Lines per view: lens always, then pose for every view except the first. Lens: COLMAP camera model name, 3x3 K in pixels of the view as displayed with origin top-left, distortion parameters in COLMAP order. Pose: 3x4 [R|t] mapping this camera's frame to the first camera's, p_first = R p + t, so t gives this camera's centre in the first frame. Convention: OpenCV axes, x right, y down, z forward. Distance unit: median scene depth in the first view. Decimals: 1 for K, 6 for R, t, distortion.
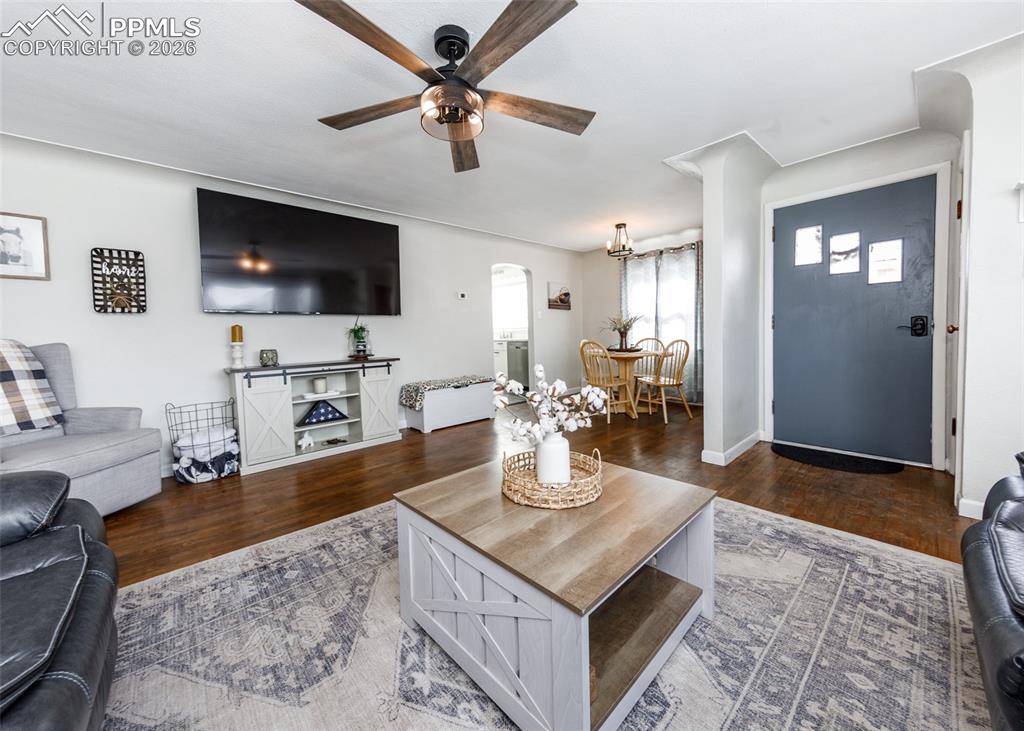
lens RADIAL K [[381.9, 0, 510.7], [0, 381.9, 355.1], [0, 0, 1]] dist [-0.000677, -0.000063]
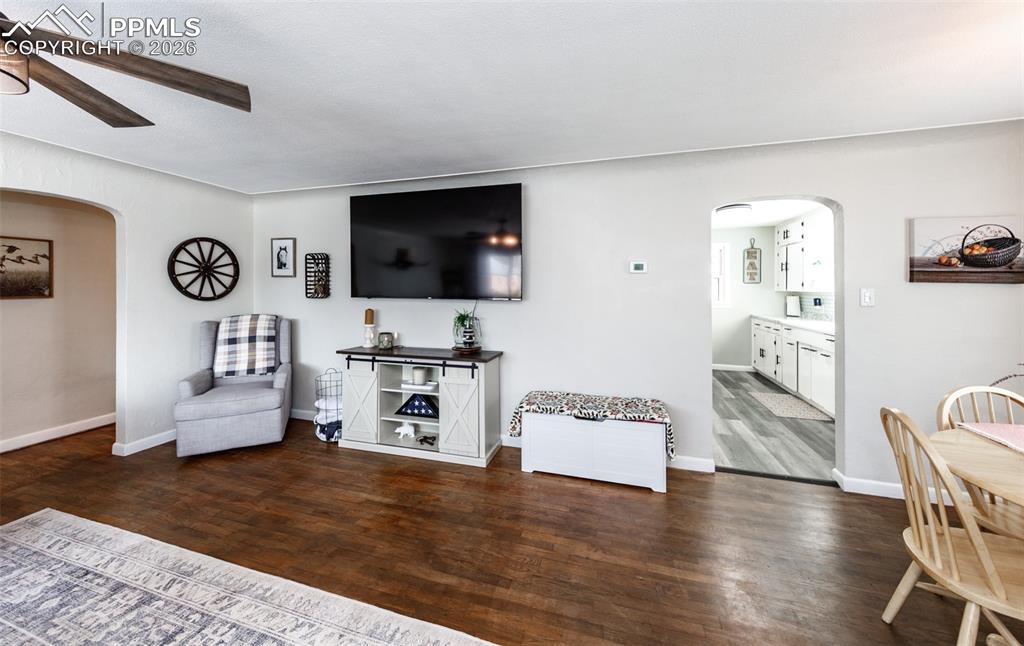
lens RADIAL K [[373.0, 0, 508.5], [0, 373.0, 287.0], [0, 0, 1]] dist [0.001600, 0.000108]
pose [[0.504539, 0.029081, -0.862899, 0.519120], [-0.062802, 0.998021, -0.003086, -0.194062], [0.861102, 0.055748, 0.505366, 0.928667]]
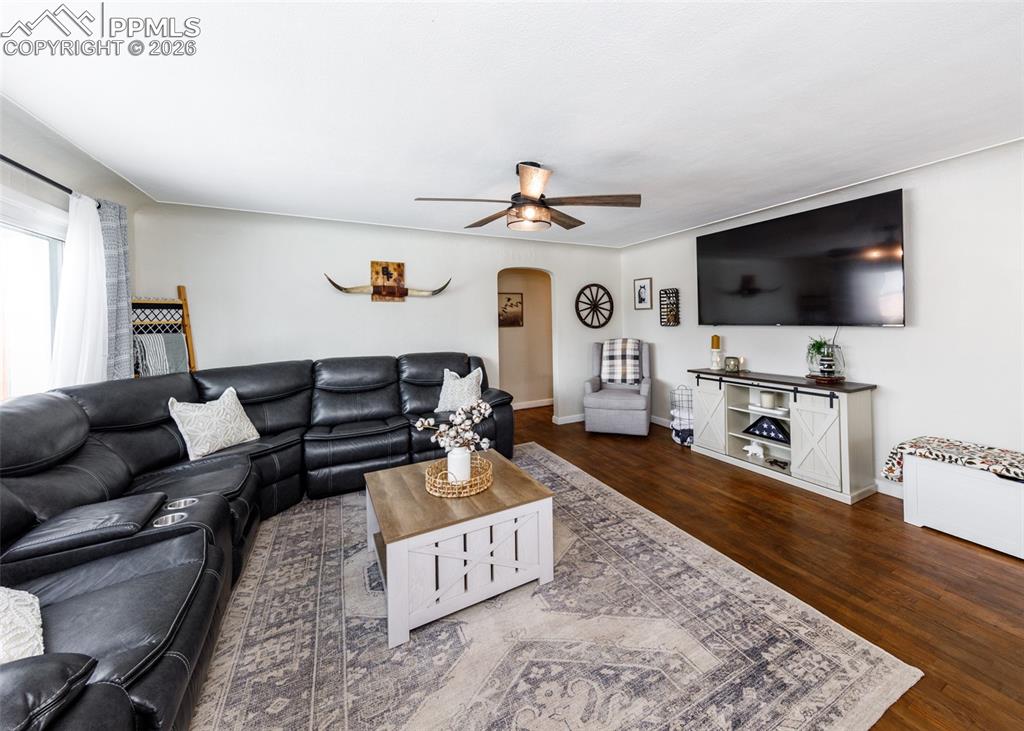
lens RADIAL K [[382.5, 0, 531.1], [0, 382.5, 324.2], [0, 0, 1]] dist [0.008461, -0.000394]
pose [[-0.260495, 0.043669, -0.964487, 0.775573], [-0.023154, 0.998407, 0.051459, -0.194196], [0.965197, 0.035737, -0.259069, 0.865183]]
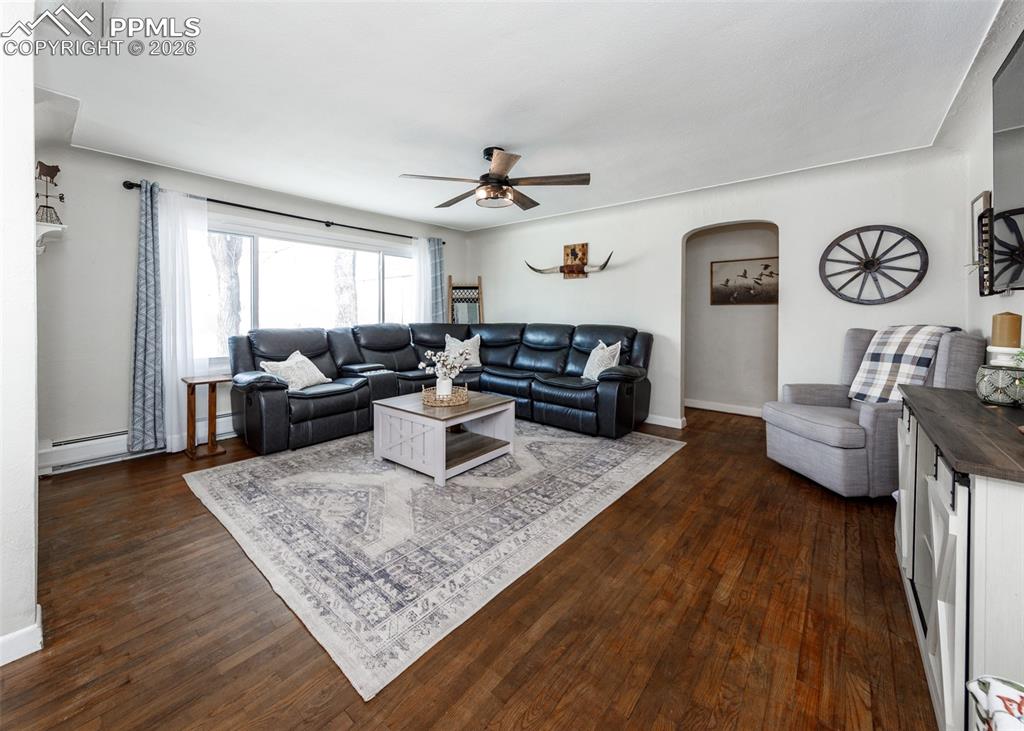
lens RADIAL K [[398.1, 0, 500.0], [0, 398.1, 326.8], [0, 0, 1]] dist [0.011486, 0.000014]
pose [[-0.994106, 0.028819, -0.104513, 0.011070], [0.019467, 0.995804, 0.089416, -0.143263], [0.106652, 0.086854, -0.990496, 1.702961]]
